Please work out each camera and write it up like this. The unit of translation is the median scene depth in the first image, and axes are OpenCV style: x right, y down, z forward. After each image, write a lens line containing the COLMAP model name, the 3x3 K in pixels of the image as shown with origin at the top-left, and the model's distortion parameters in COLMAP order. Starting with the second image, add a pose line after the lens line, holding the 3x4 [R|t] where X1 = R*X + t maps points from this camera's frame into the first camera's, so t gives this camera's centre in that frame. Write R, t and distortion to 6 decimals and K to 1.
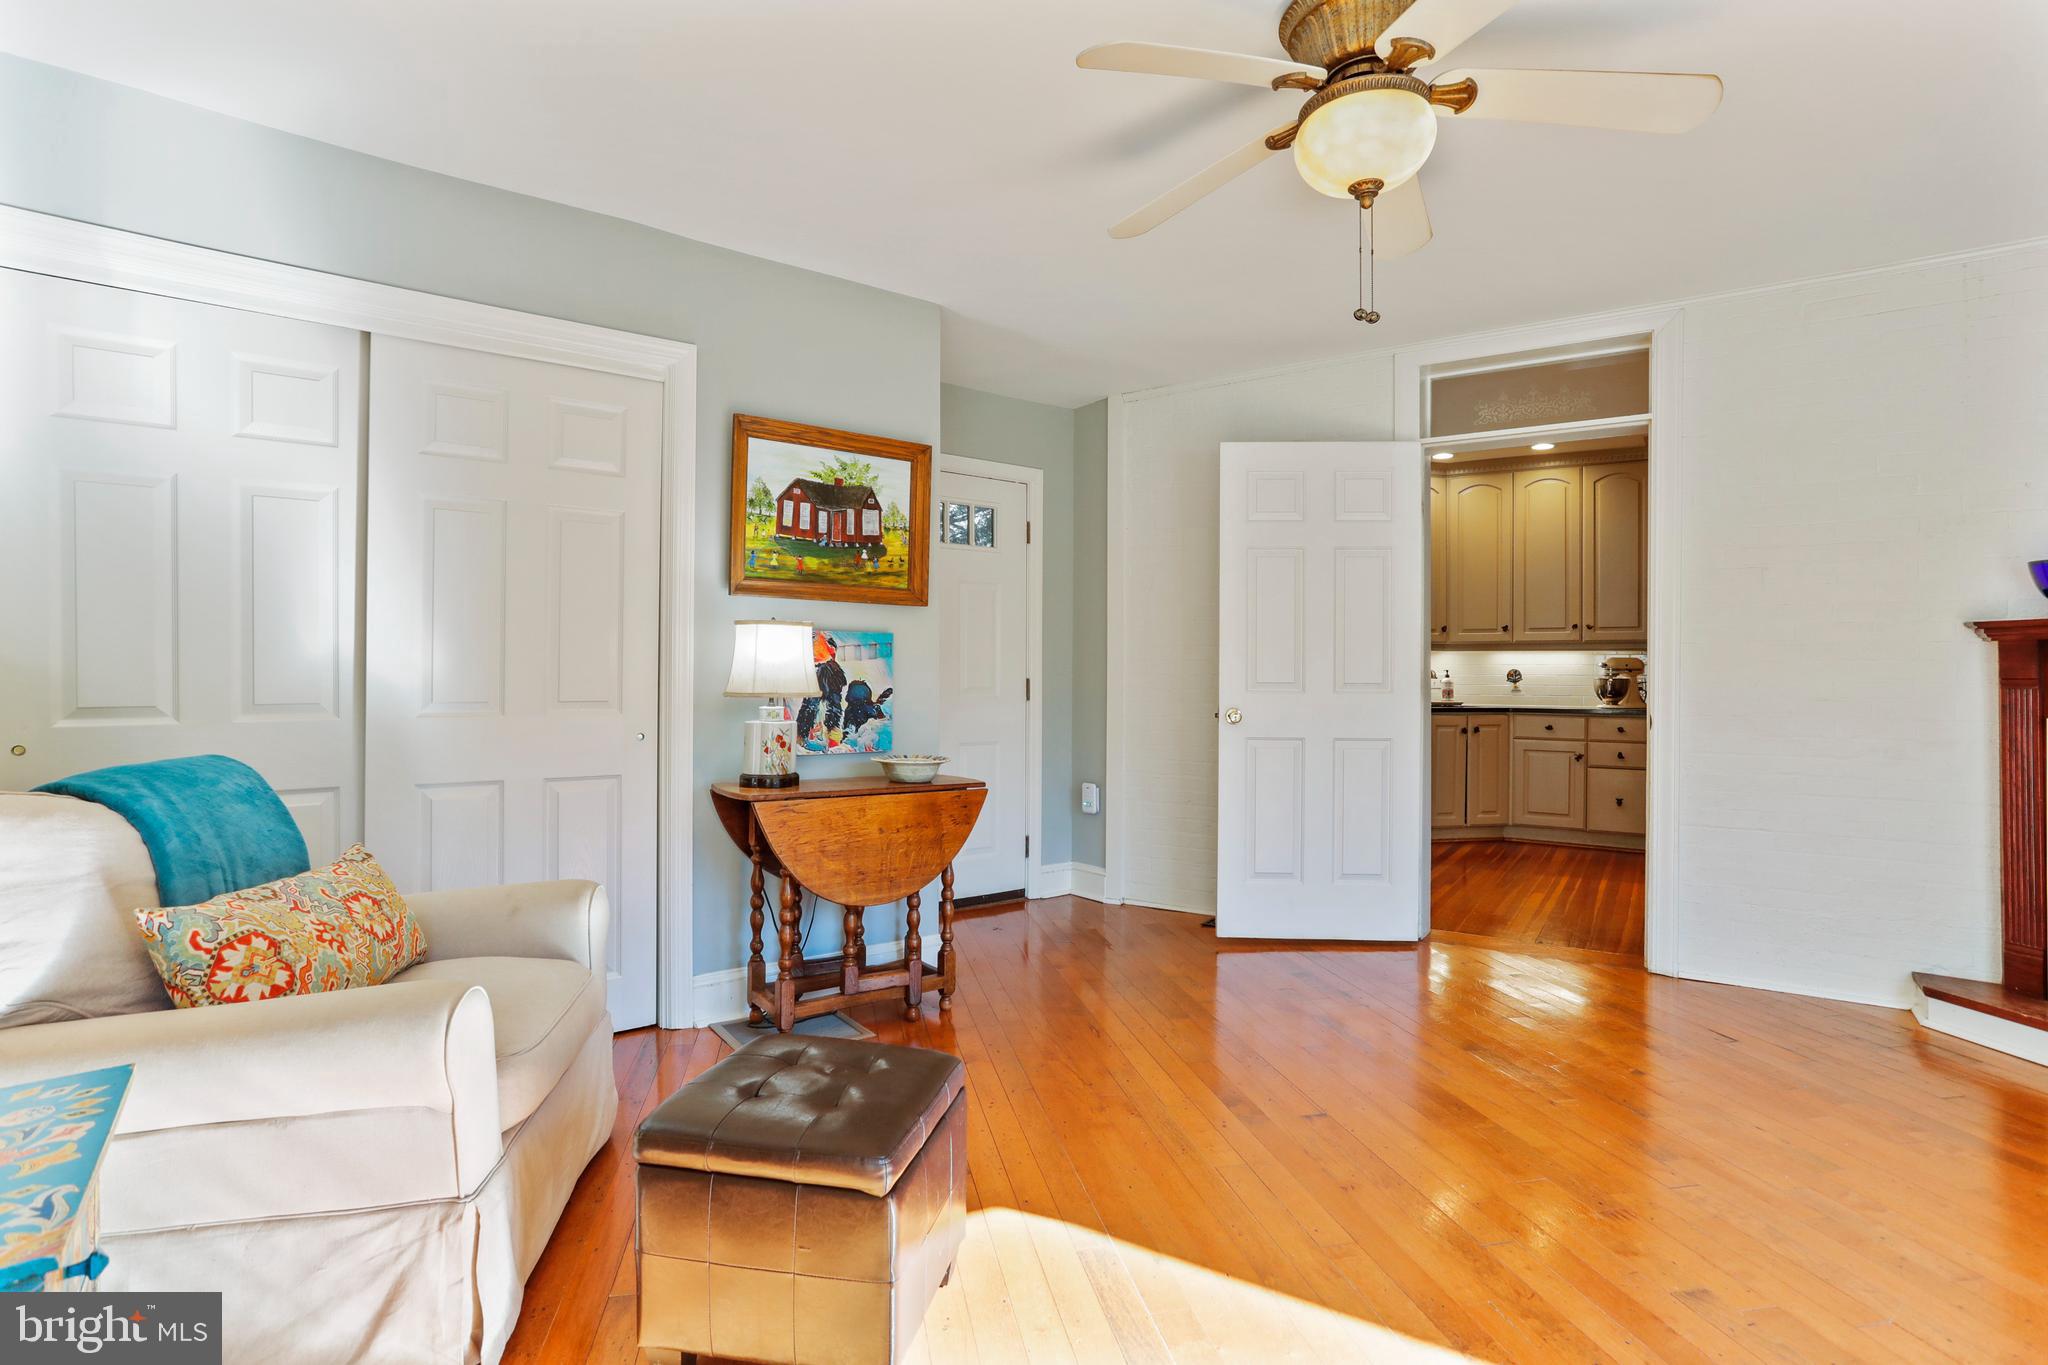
lens RADIAL K [[997.9, 0, 1025.2], [0, 997.9, 683.3], [0, 0, 1]] dist [-0.035574, 0.017505]
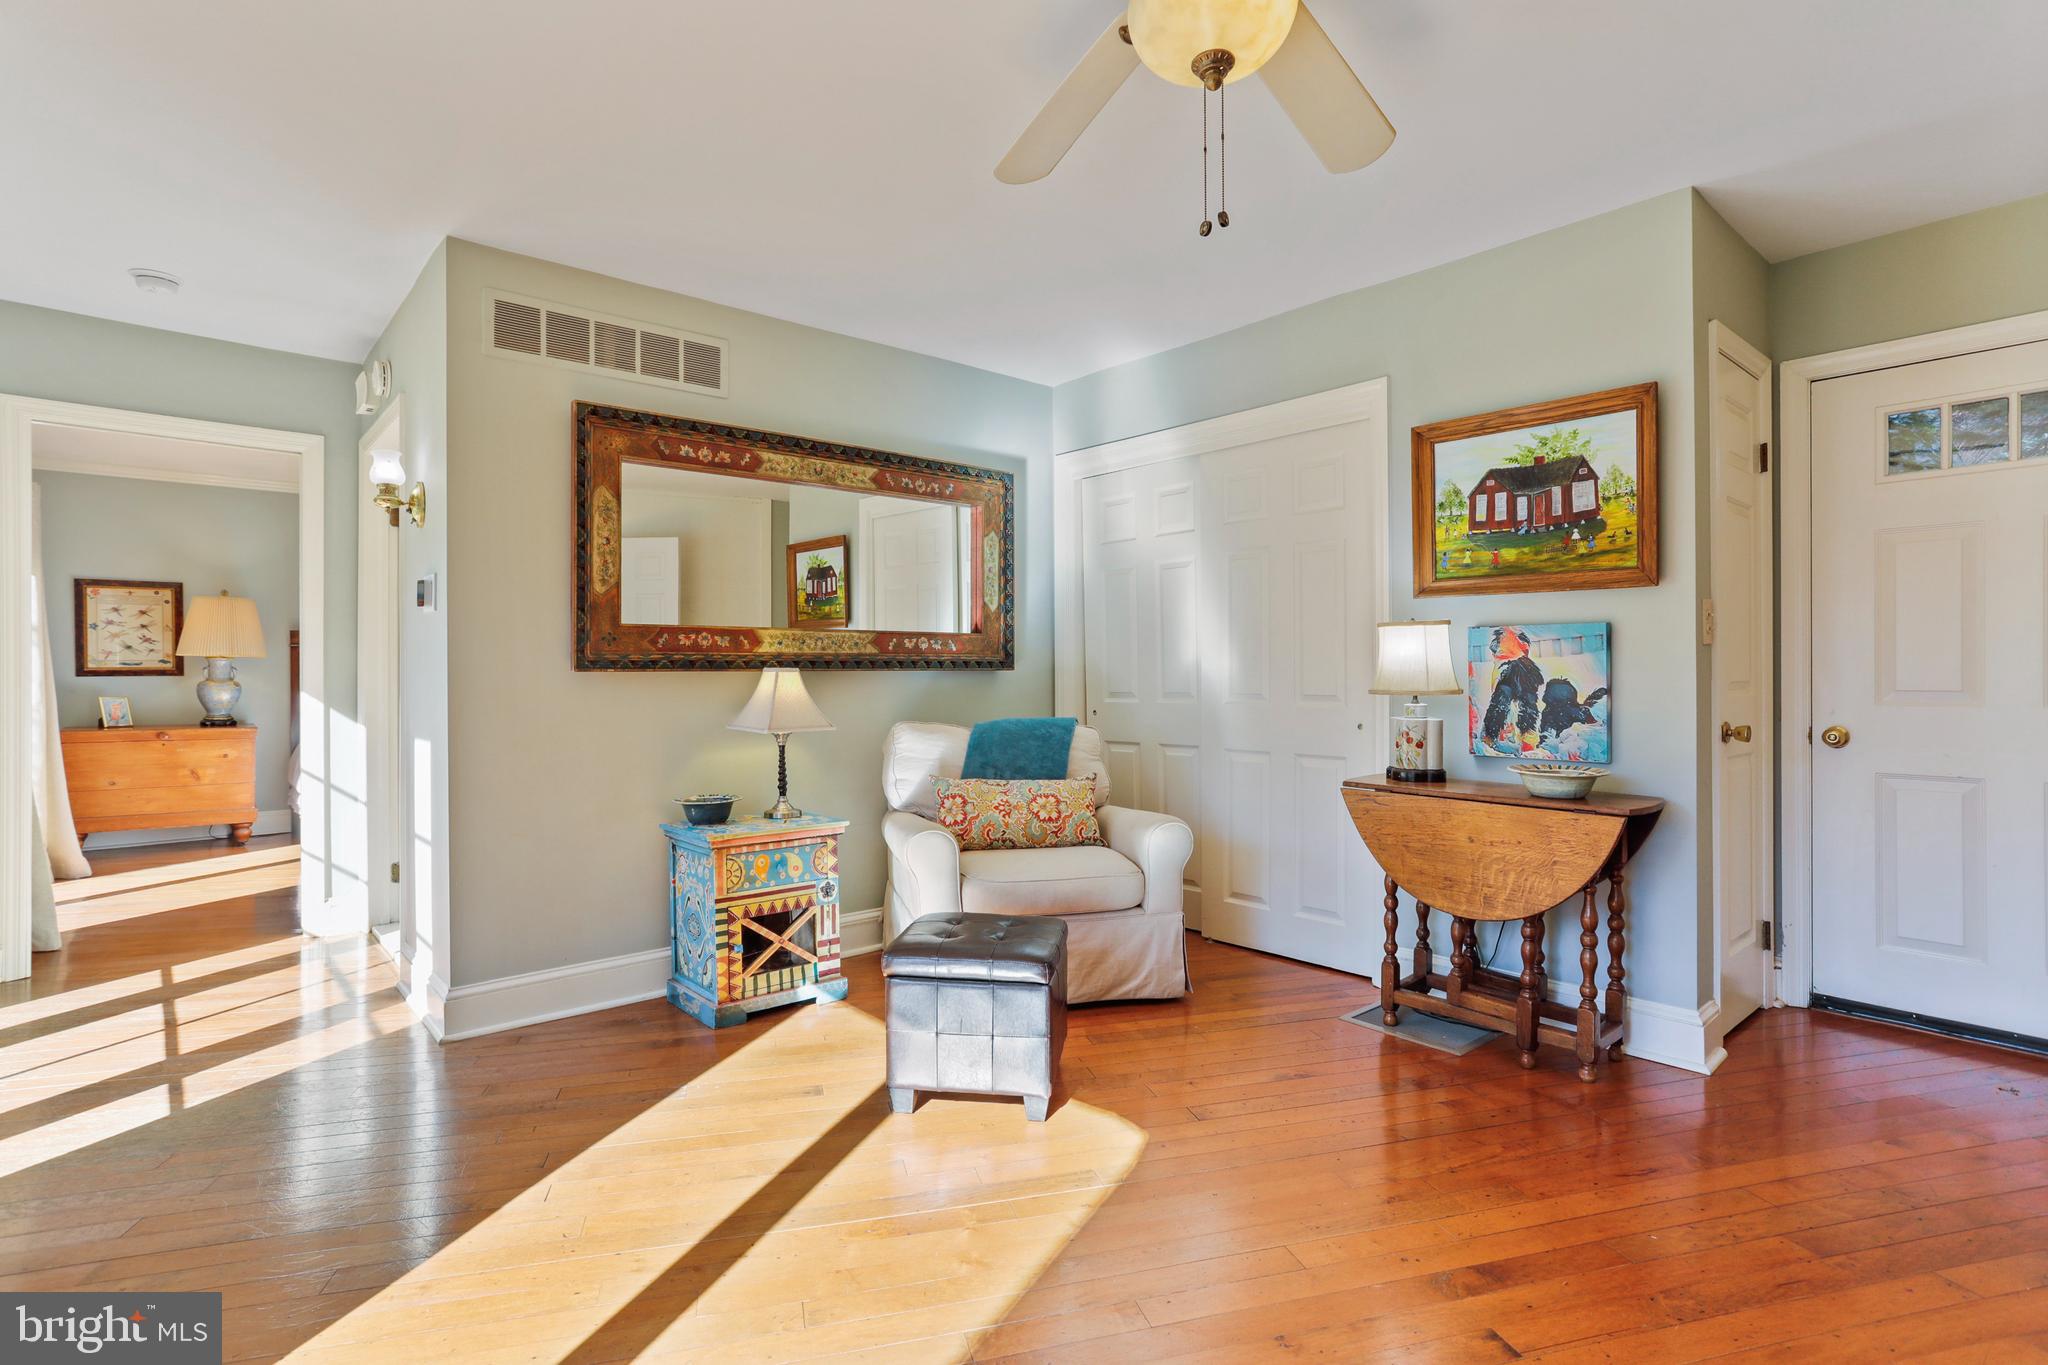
lens RADIAL K [[997.9, 0, 1034.8], [0, 997.9, 676.4], [0, 0, 1]] dist [-0.035574, 0.017505]
pose [[0.085772, 0.000437, -0.996315, 0.676639], [-0.002847, 0.999996, 0.000194, -0.003898], [0.996311, 0.002820, 0.085773, 0.466723]]
